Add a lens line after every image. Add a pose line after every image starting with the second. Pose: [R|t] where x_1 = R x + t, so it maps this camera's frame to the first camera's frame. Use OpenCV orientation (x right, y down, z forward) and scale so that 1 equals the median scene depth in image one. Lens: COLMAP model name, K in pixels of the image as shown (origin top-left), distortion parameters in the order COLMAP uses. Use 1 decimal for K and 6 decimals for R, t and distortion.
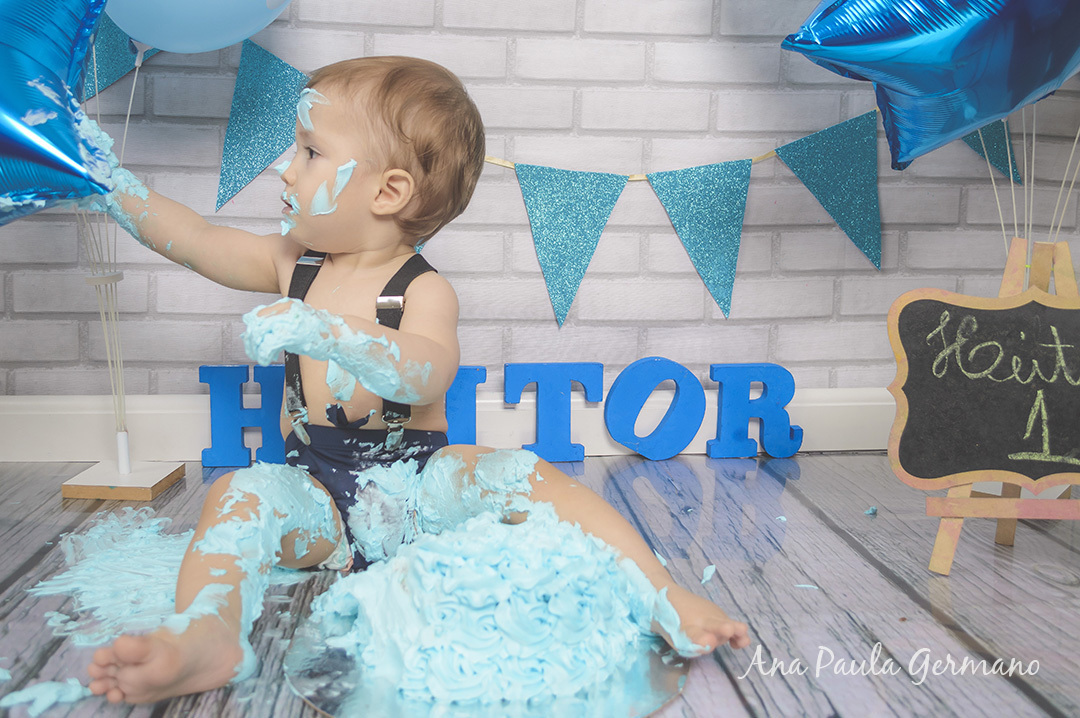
lens RADIAL K [[1012.4, 0, 541.2], [0, 1012.4, 313.7], [0, 0, 1]] dist [-0.088423, 0.015306]
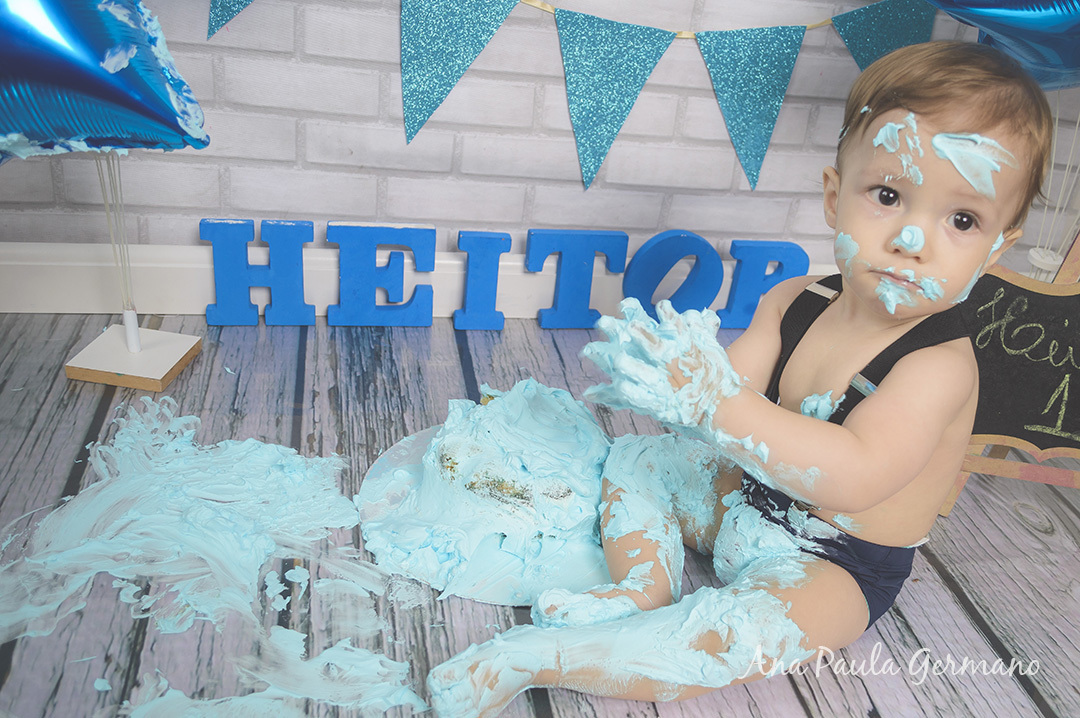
lens RADIAL K [[979.3, 0, 624.6], [0, 979.3, 412.2], [0, 0, 1]] dist [-0.085208, 0.010480]
pose [[0.982543, 0.035905, 0.182537, -0.108001], [-0.107900, 0.909289, 0.401934, -0.172567], [-0.151547, -0.414613, 0.897290, 0.081012]]
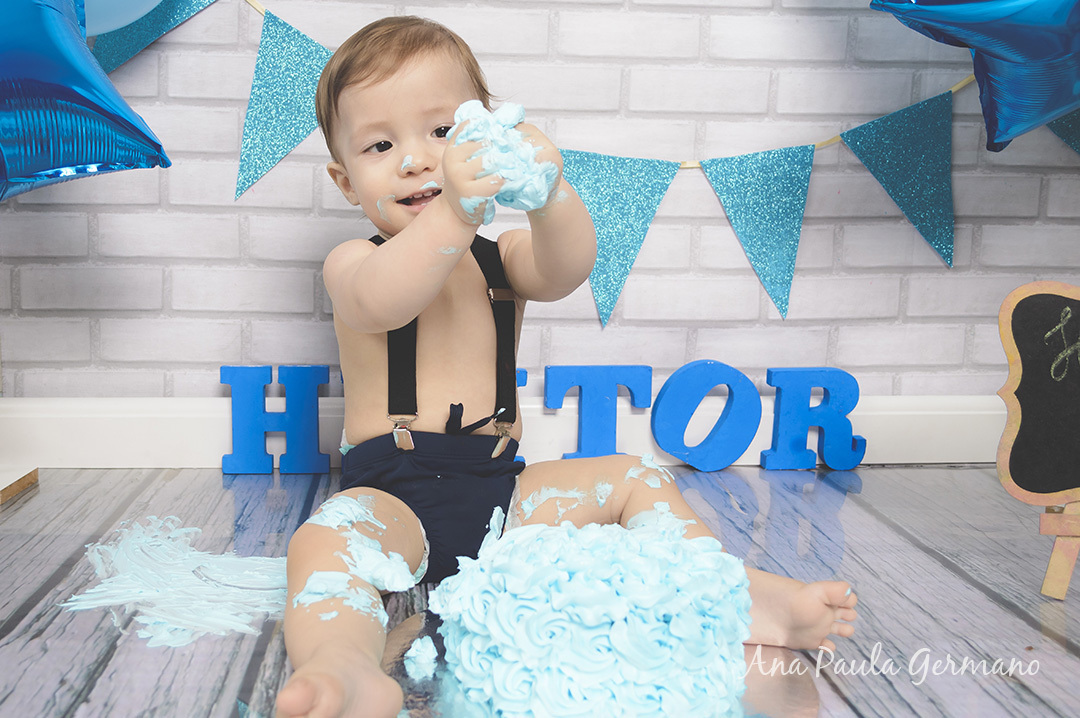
lens RADIAL K [[1044.3, 0, 462.3], [0, 1044.3, 372.0], [0, 0, 1]] dist [-0.085060, 0.005629]
pose [[0.998632, 0.006457, -0.051889, -0.061520], [-0.004025, 0.998895, 0.046834, 0.010295], [0.052134, -0.046561, 0.997554, 0.042846]]
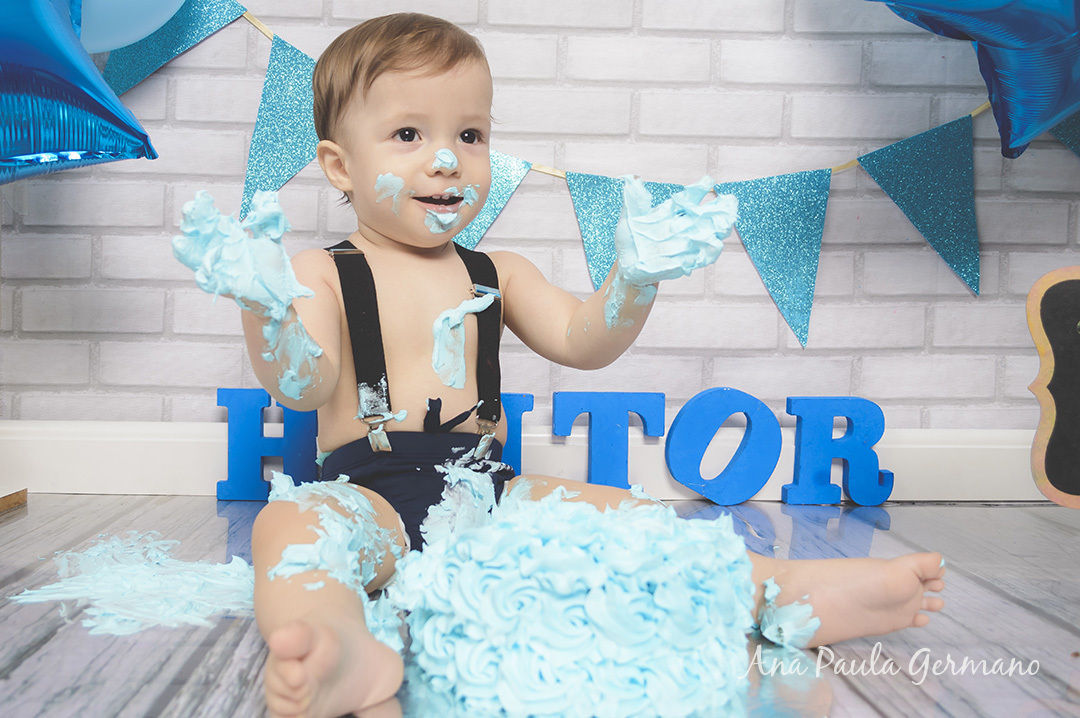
lens RADIAL K [[1017.9, 0, 471.3], [0, 1017.9, 376.6], [0, 0, 1]] dist [-0.083594, 0.004324]
pose [[0.996065, 0.006812, -0.088363, -0.028852], [-0.011374, 0.998623, -0.051222, 0.081201], [0.087892, 0.052026, 0.994770, 0.100550]]
